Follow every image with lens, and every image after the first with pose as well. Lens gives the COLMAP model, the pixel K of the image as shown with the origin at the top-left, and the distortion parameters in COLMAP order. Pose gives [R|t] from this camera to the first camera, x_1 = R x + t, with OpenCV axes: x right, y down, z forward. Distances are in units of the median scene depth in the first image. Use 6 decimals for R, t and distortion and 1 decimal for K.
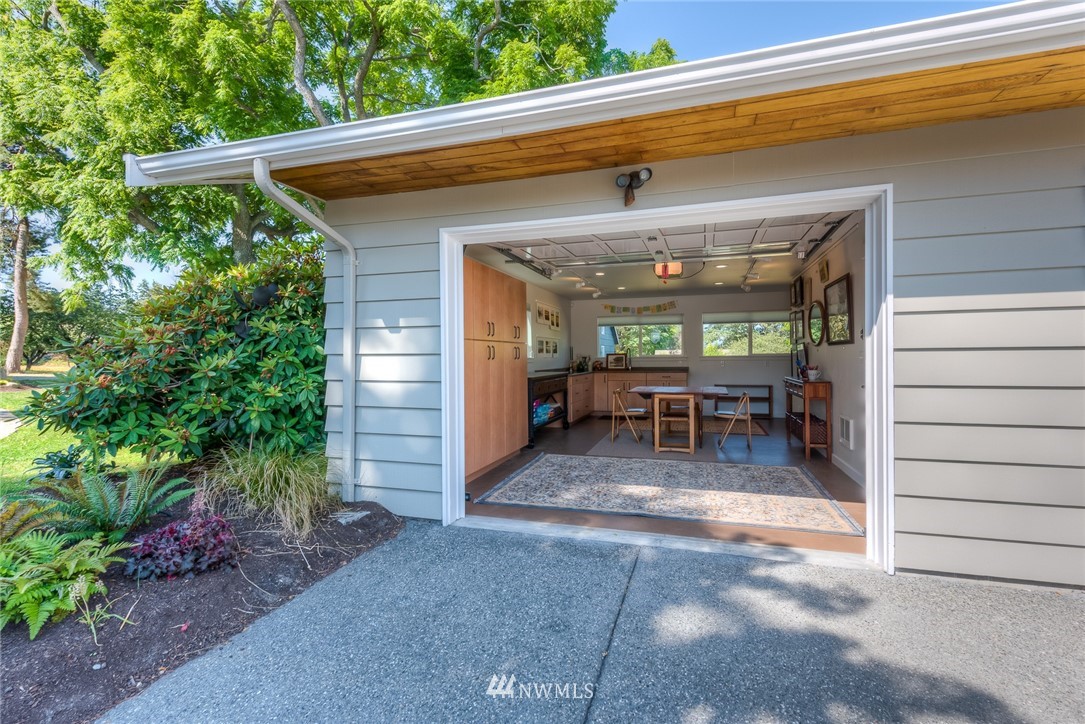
lens RADIAL K [[521.0, 0, 542.3], [0, 521.0, 360.6], [0, 0, 1]] dist [0.002298, 0.000231]
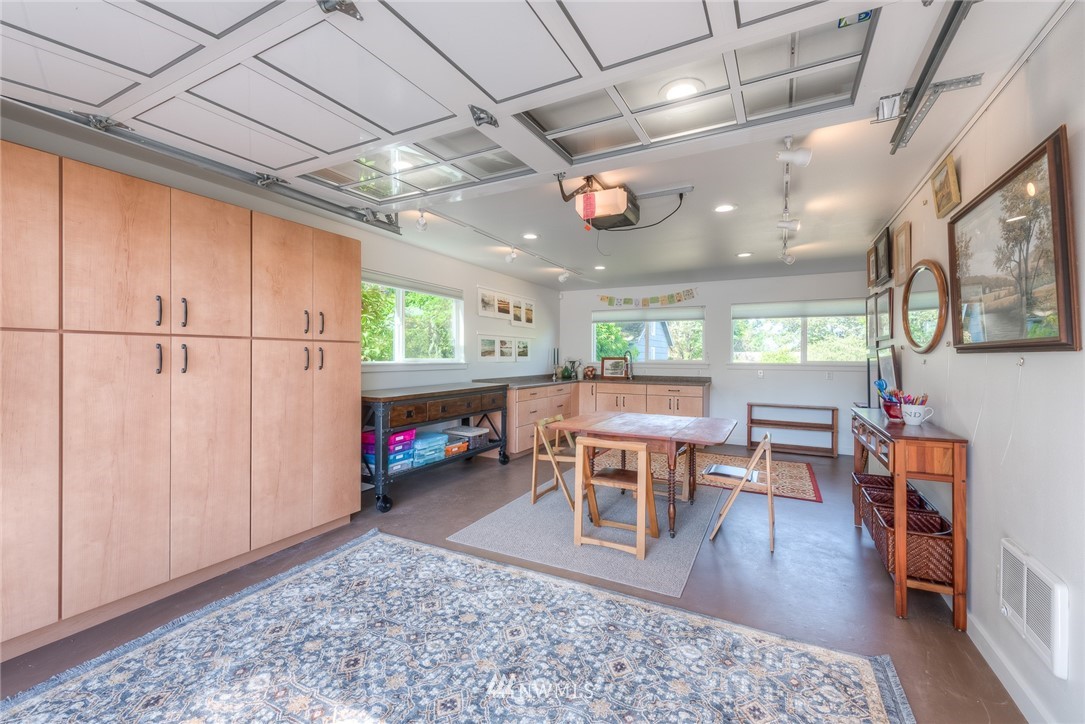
lens RADIAL K [[422.5, 0, 538.0], [0, 422.5, 354.6], [0, 0, 1]] dist [-0.001659, -0.000473]
pose [[0.973491, 0.016408, -0.228137, 0.220012], [-0.018136, 0.999821, -0.005480, -0.015520], [0.228007, 0.009472, 0.973614, 0.442433]]
